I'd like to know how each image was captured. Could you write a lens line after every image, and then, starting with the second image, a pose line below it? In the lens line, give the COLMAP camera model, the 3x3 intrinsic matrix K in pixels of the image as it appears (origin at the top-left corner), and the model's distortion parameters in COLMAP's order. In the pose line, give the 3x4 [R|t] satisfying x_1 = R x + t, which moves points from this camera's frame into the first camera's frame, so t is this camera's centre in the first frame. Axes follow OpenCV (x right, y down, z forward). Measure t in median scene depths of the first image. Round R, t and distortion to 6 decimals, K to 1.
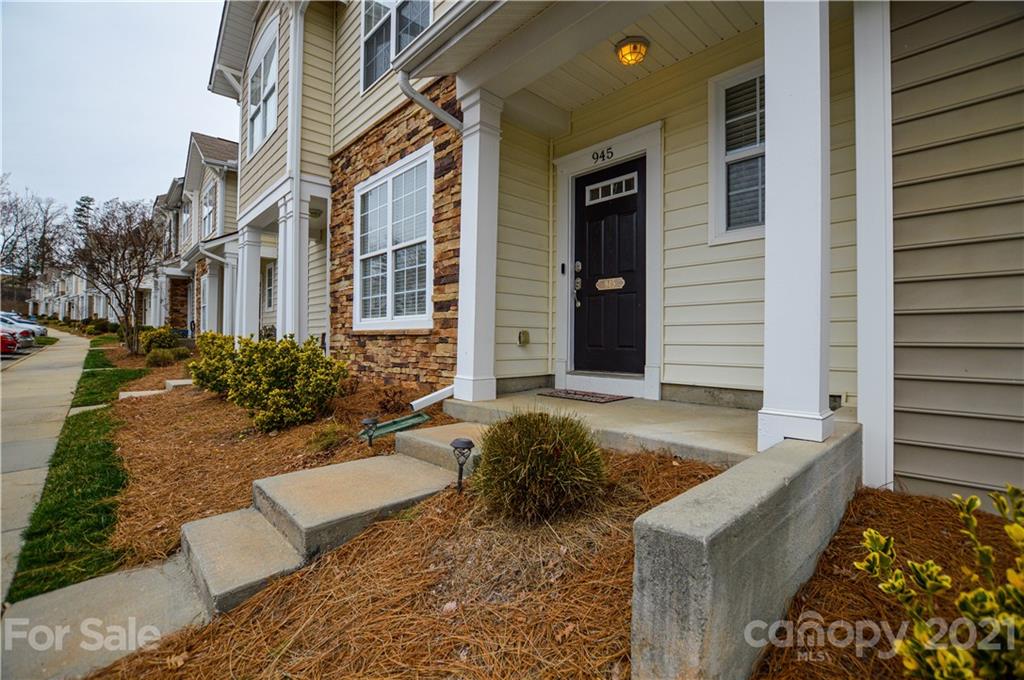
lens RADIAL K [[458.5, 0, 512.3], [0, 458.5, 334.2], [0, 0, 1]] dist [-0.029150, 0.001118]
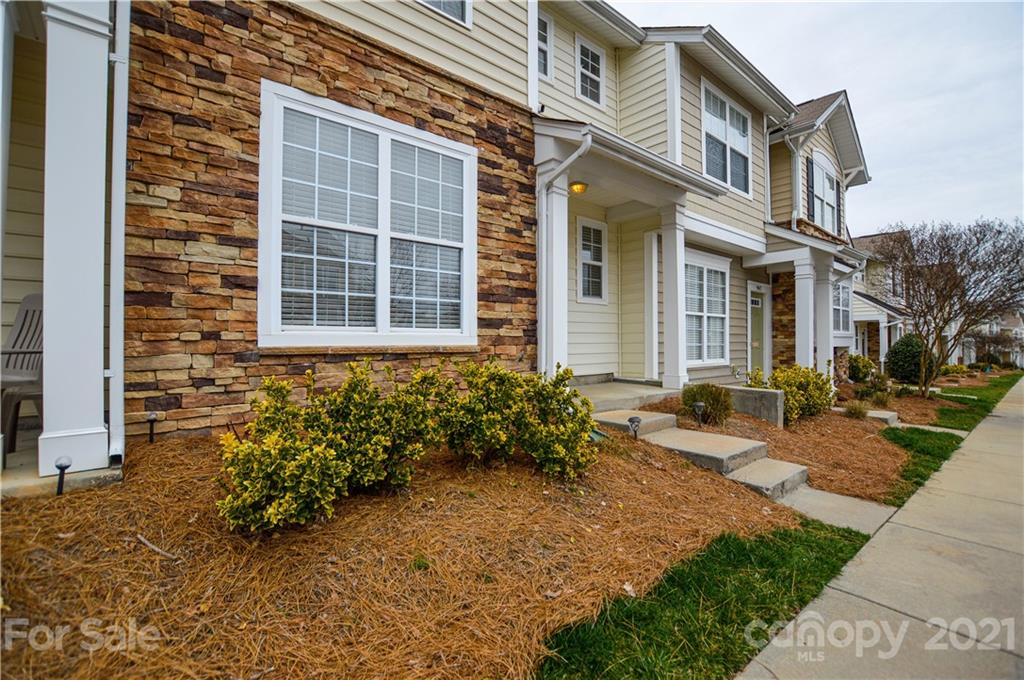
lens RADIAL K [[458.5, 0, 513.9], [0, 458.5, 336.8], [0, 0, 1]] dist [-0.029150, 0.001118]
pose [[0.039438, 0.007986, 0.999190, -1.135743], [-0.010438, 0.999917, -0.007580, -0.024045], [-0.999167, -0.010130, 0.039518, 0.892837]]
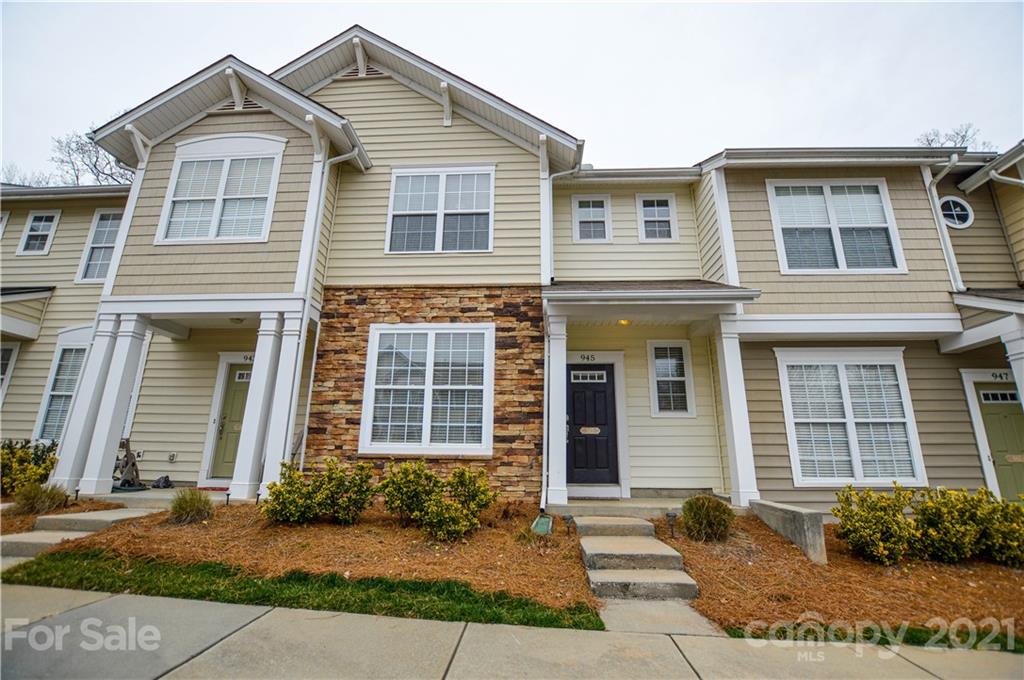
lens RADIAL K [[458.5, 0, 508.3], [0, 458.5, 336.5], [0, 0, 1]] dist [-0.029150, 0.001118]
pose [[0.718334, 0.190317, 0.669160, -1.134004], [-0.017629, 0.966525, -0.255967, -0.005685], [-0.695475, 0.172073, 0.697643, -0.051739]]
